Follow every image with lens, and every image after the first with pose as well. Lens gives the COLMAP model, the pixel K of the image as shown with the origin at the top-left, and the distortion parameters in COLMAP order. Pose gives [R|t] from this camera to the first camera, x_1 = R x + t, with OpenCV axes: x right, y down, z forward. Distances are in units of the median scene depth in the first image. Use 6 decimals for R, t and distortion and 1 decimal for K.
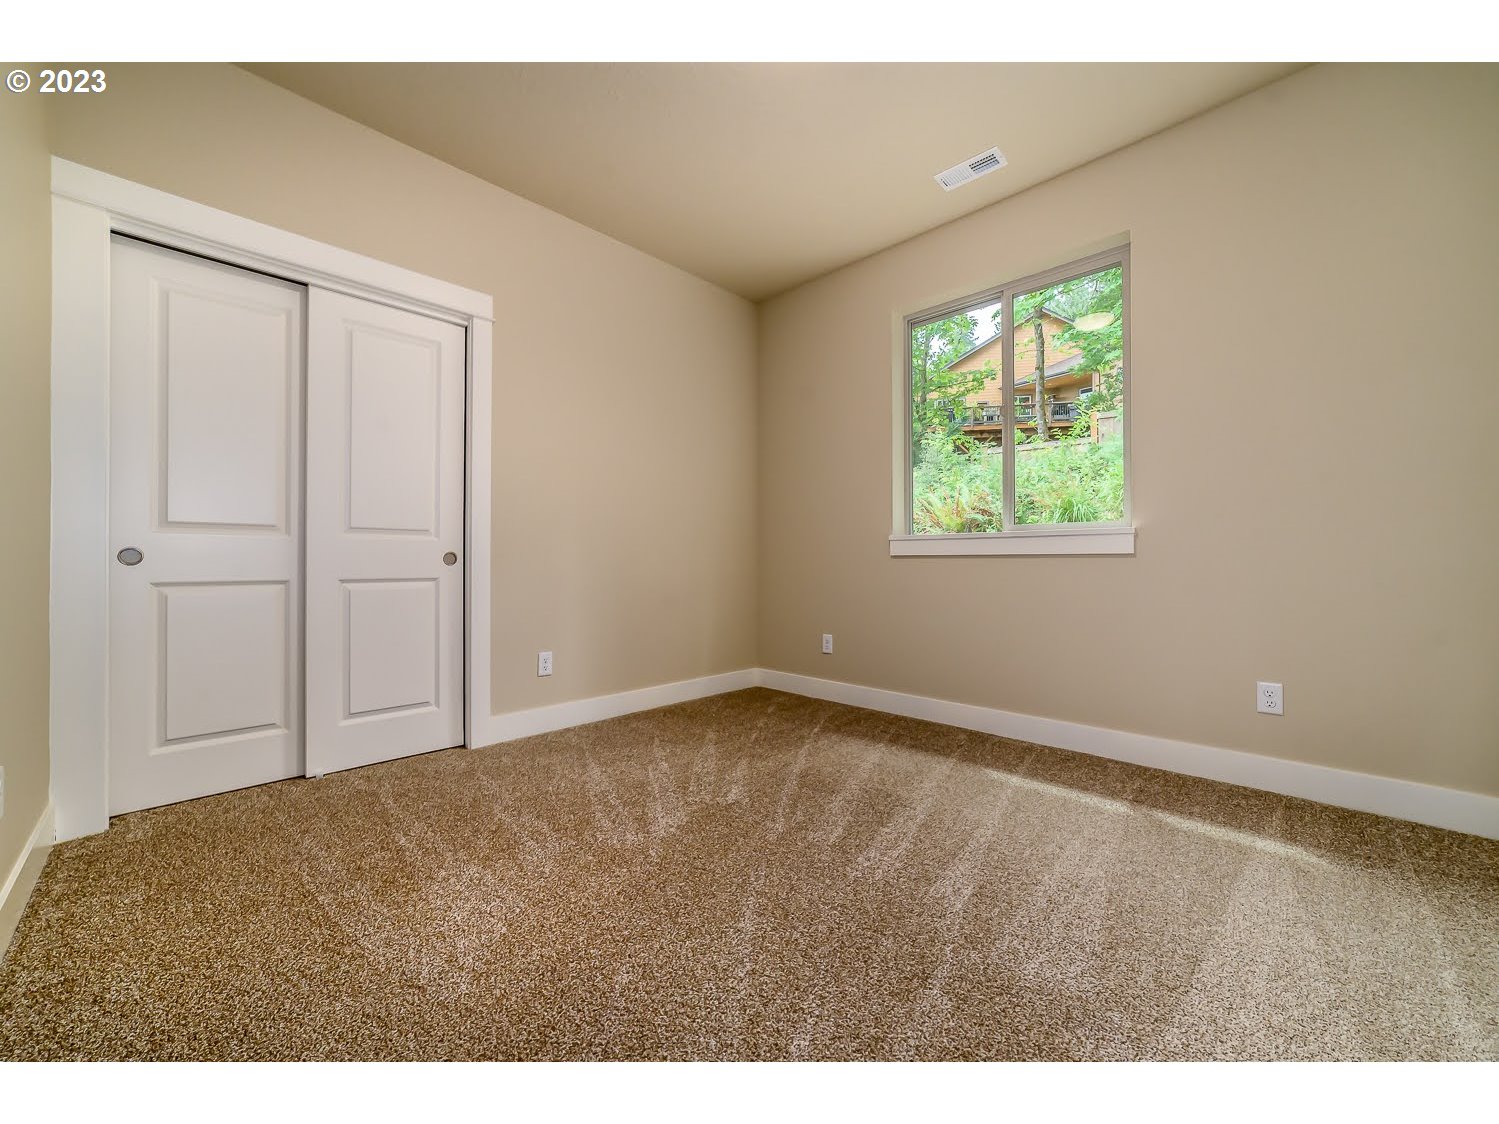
lens RADIAL K [[580.3, 0, 747.9], [0, 580.3, 558.7], [0, 0, 1]] dist [0.000008, 0.000384]
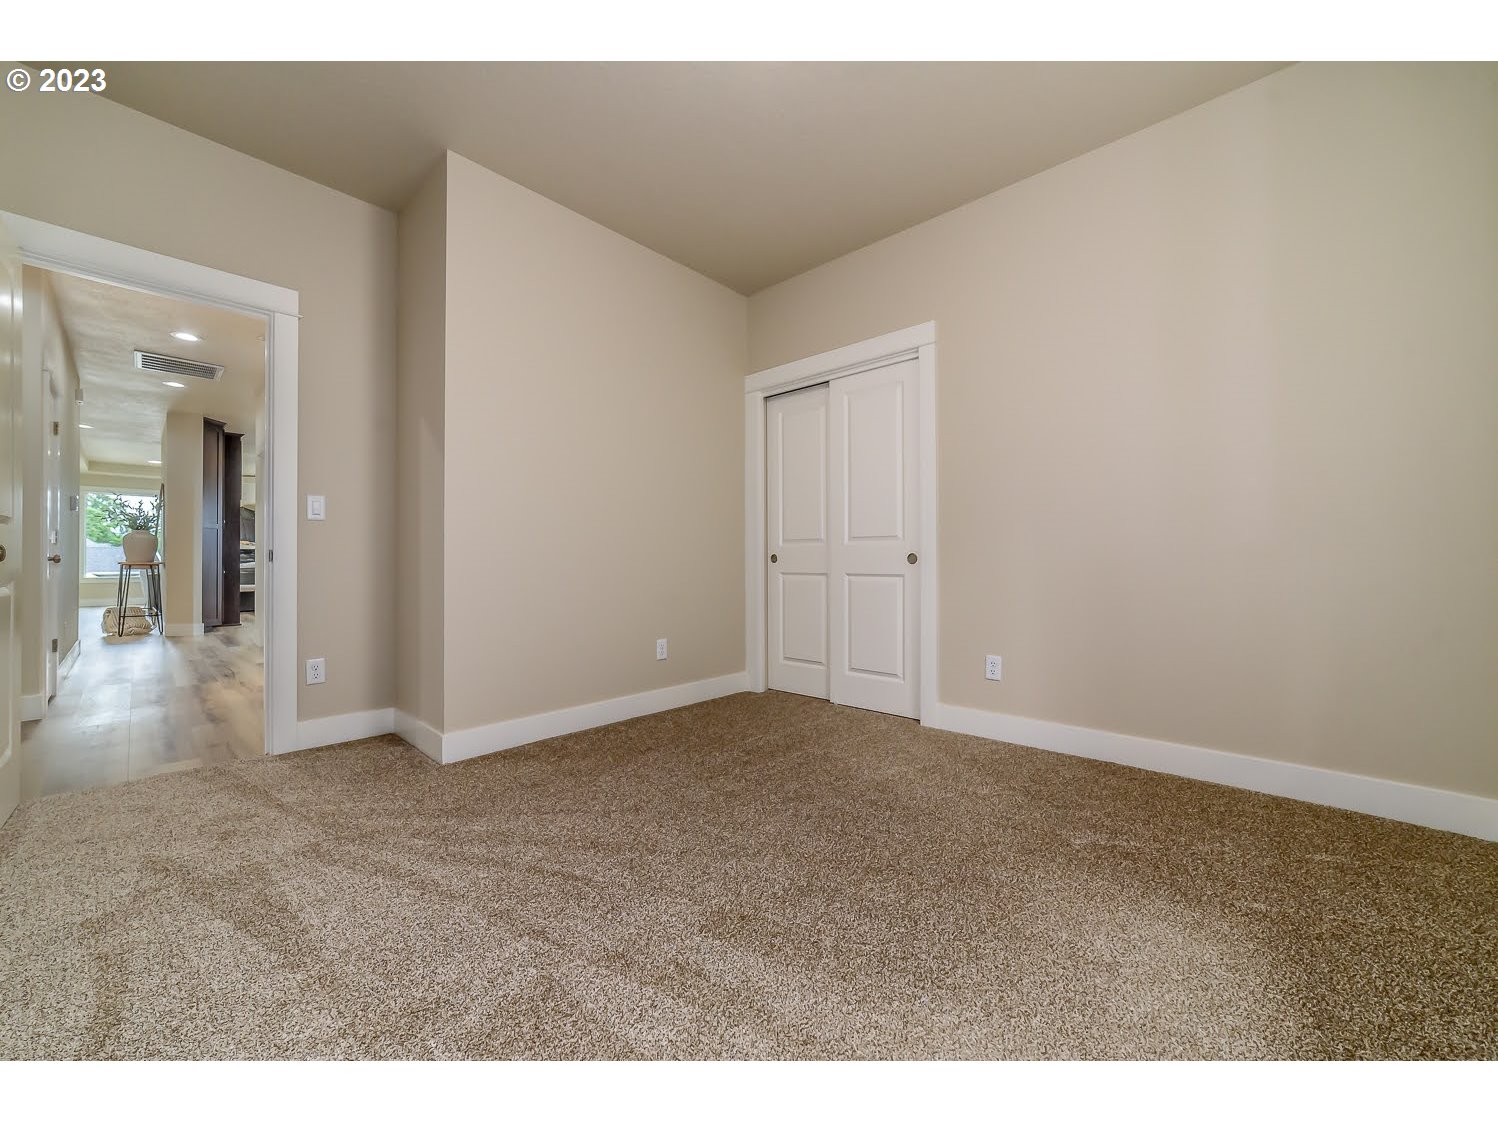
lens RADIAL K [[579.9, 0, 747.4], [0, 579.9, 558.2], [0, 0, 1]] dist [0.000008, 0.000384]
pose [[0.031688, -0.012897, -0.999415, 0.656829], [0.001672, 0.999916, -0.012850, 0.013870], [0.999496, -0.001264, 0.031707, 0.626587]]
